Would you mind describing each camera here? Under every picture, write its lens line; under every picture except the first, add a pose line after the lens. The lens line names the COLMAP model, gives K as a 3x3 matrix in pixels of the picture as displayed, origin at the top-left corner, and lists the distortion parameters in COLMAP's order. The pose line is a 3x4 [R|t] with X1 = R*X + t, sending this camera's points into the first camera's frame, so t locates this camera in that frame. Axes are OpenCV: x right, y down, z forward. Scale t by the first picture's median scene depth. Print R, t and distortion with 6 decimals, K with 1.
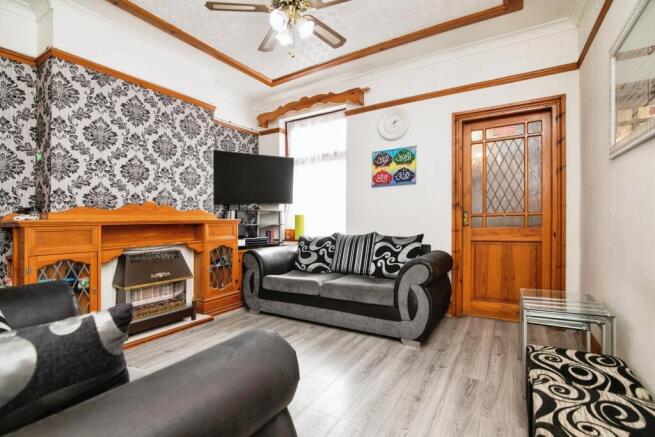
lens RADIAL K [[304.0, 0, 328.7], [0, 304.0, 219.5], [0, 0, 1]] dist [-0.018984, 0.000880]
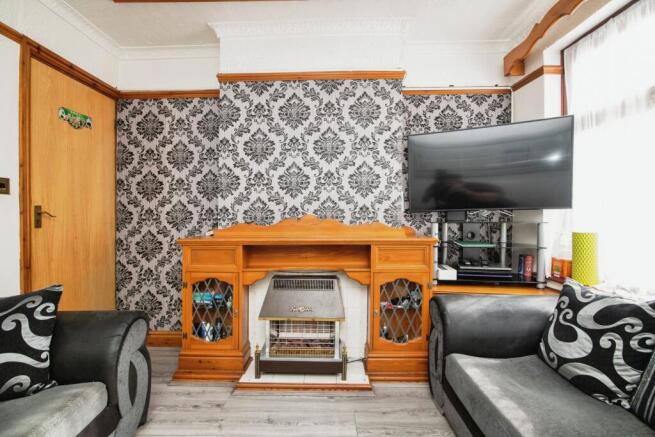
lens RADIAL K [[304.0, 0, 323.1], [0, 304.0, 210.4], [0, 0, 1]] dist [-0.018984, 0.000880]
pose [[0.502453, 0.002795, -0.864600, 0.132474], [-0.000657, 0.999996, 0.002851, -0.065187], [0.864604, -0.000865, 0.502452, 0.534988]]
